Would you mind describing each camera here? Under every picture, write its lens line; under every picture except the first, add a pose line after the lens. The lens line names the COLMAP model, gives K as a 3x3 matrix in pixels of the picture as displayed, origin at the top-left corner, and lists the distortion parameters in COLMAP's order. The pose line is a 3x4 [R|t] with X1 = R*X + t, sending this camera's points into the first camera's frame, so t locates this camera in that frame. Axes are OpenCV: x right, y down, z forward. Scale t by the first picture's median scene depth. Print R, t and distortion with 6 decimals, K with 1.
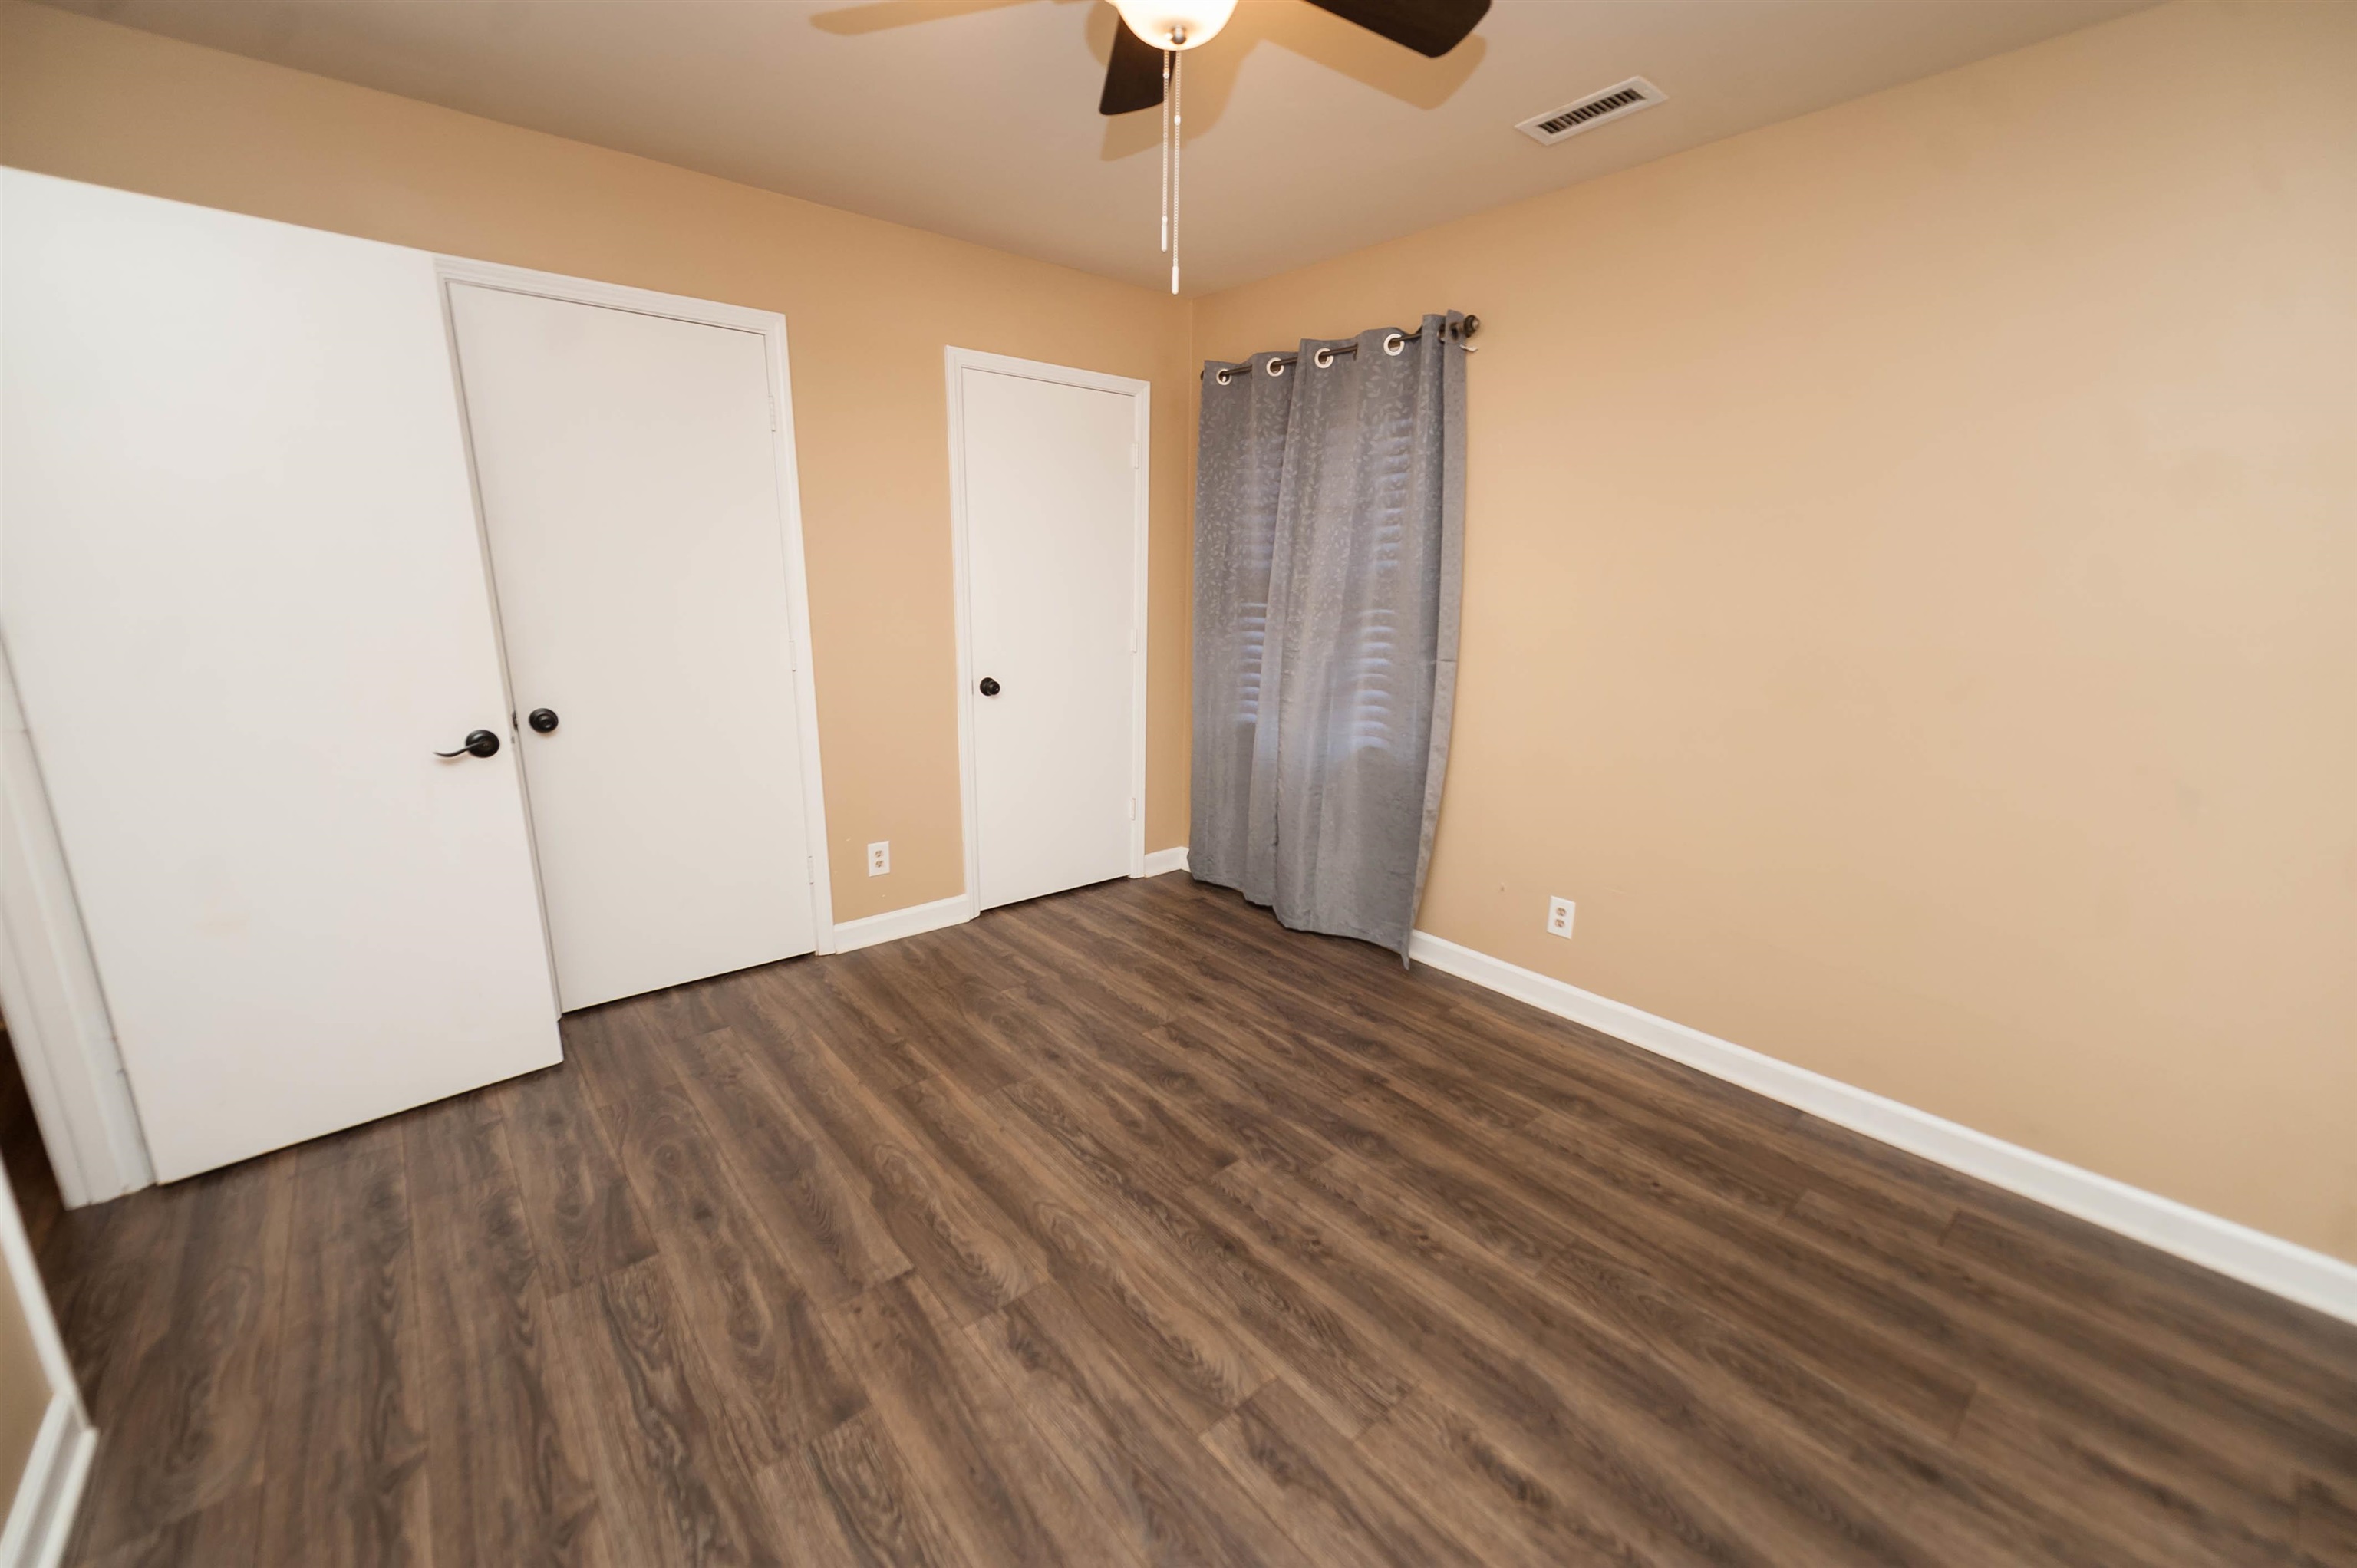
lens RADIAL K [[950.3, 0, 1180.2], [0, 950.3, 782.0], [0, 0, 1]] dist [0.018742, -0.007359]
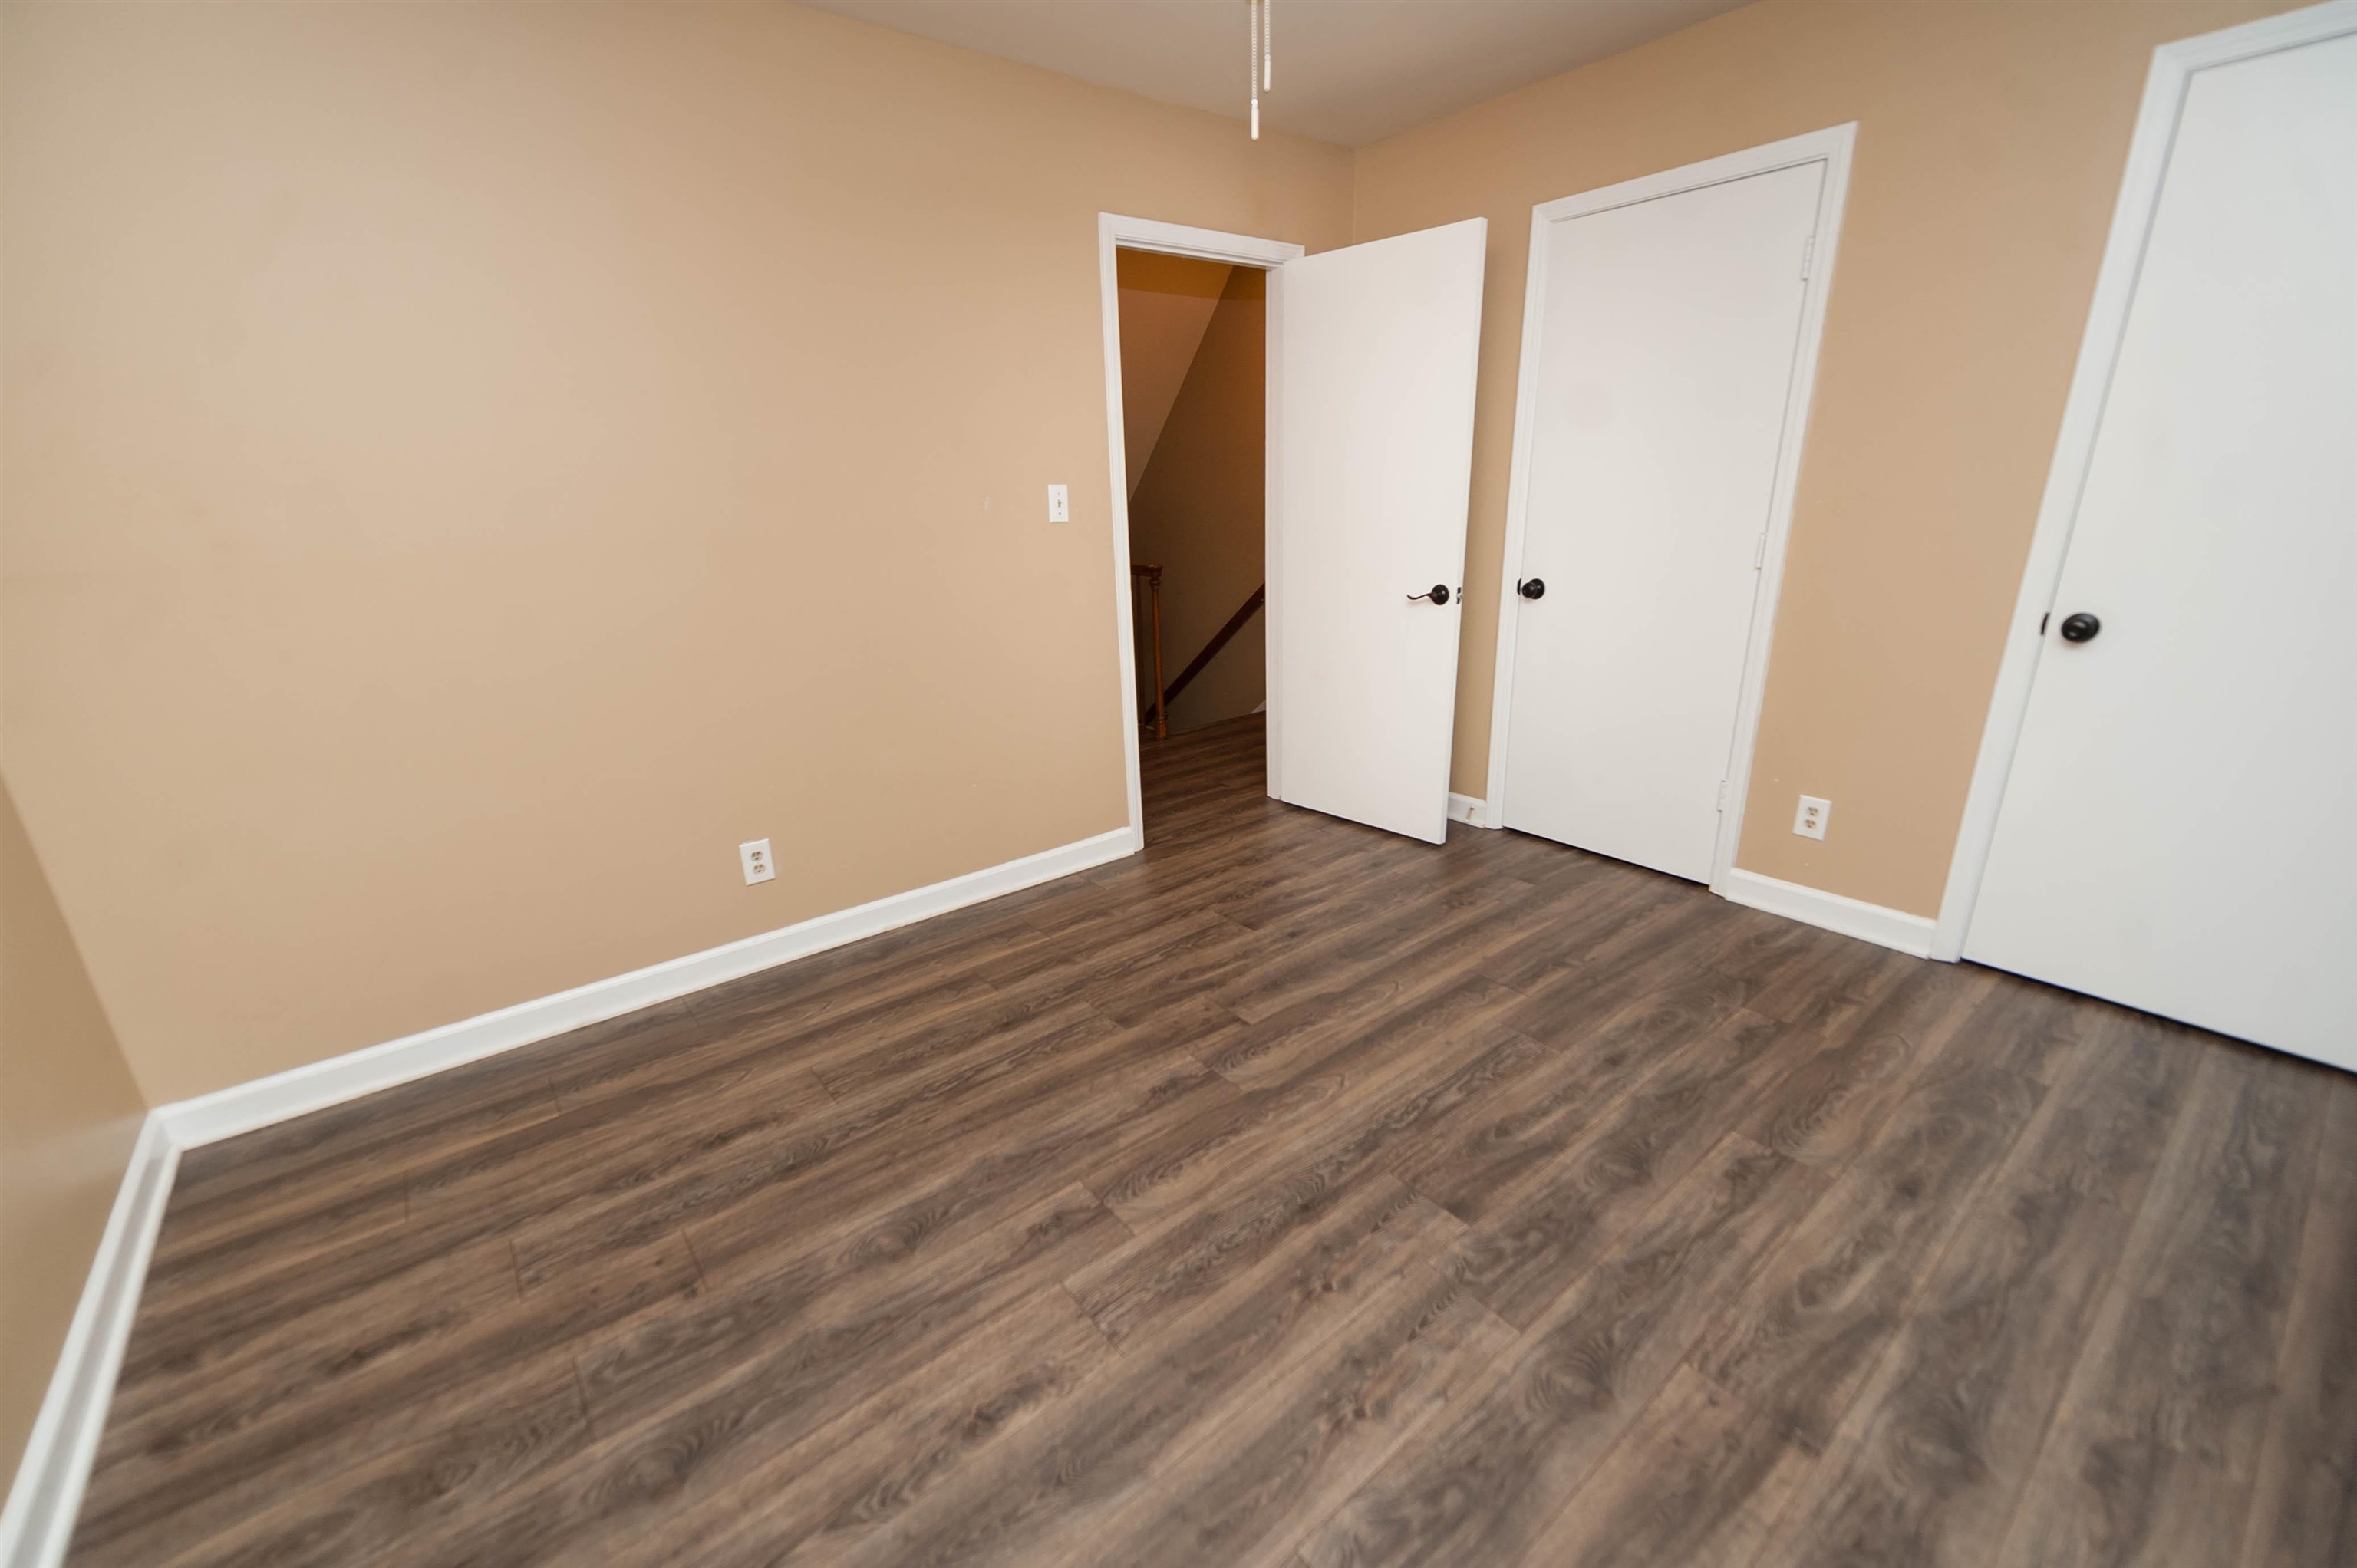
lens RADIAL K [[937.0, 0, 1178.5], [0, 937.0, 784.0], [0, 0, 1]] dist [0.016085, -0.005902]
pose [[-0.023827, 0.297504, -0.954423, 0.798566], [-0.192278, 0.935506, 0.296407, -0.145295], [0.981051, 0.190577, 0.034913, 0.763106]]
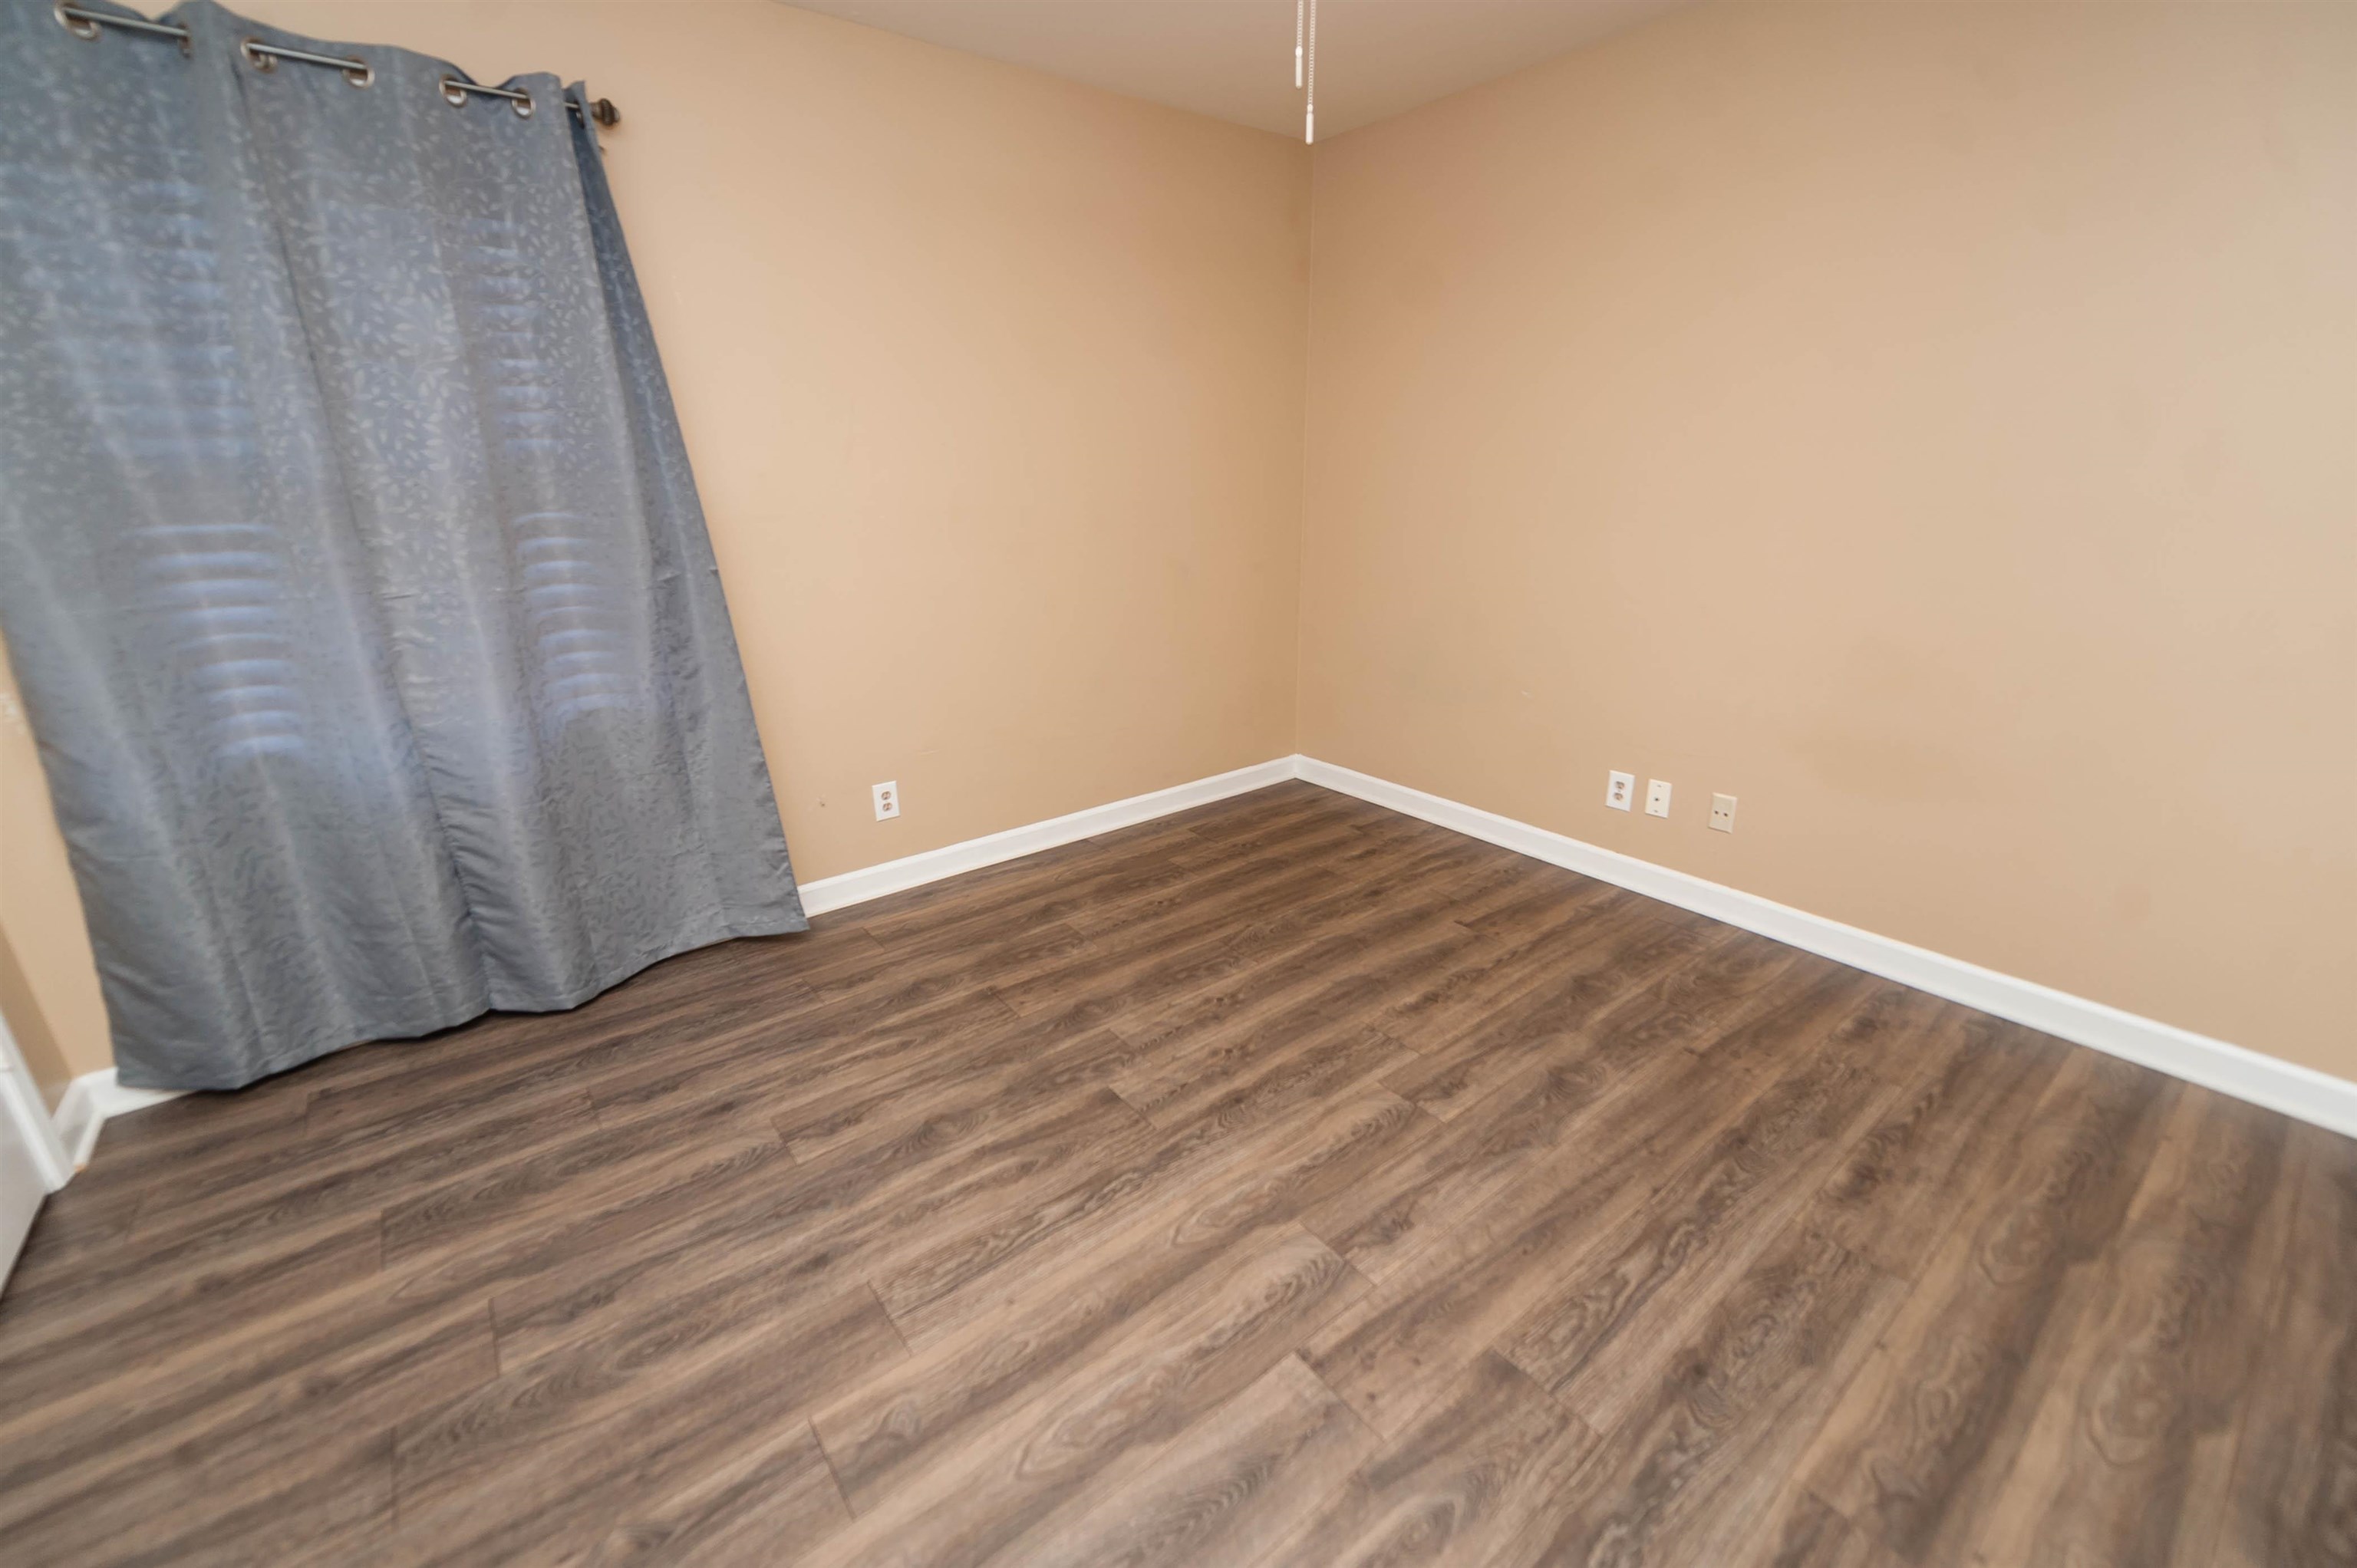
lens RADIAL K [[937.0, 0, 1178.5], [0, 937.0, 784.0], [0, 0, 1]] dist [0.016085, -0.005902]
pose [[0.032131, -0.341822, 0.939215, -0.831179], [0.231298, 0.916735, 0.325727, -0.208723], [-0.972352, 0.206773, 0.108519, 0.869253]]
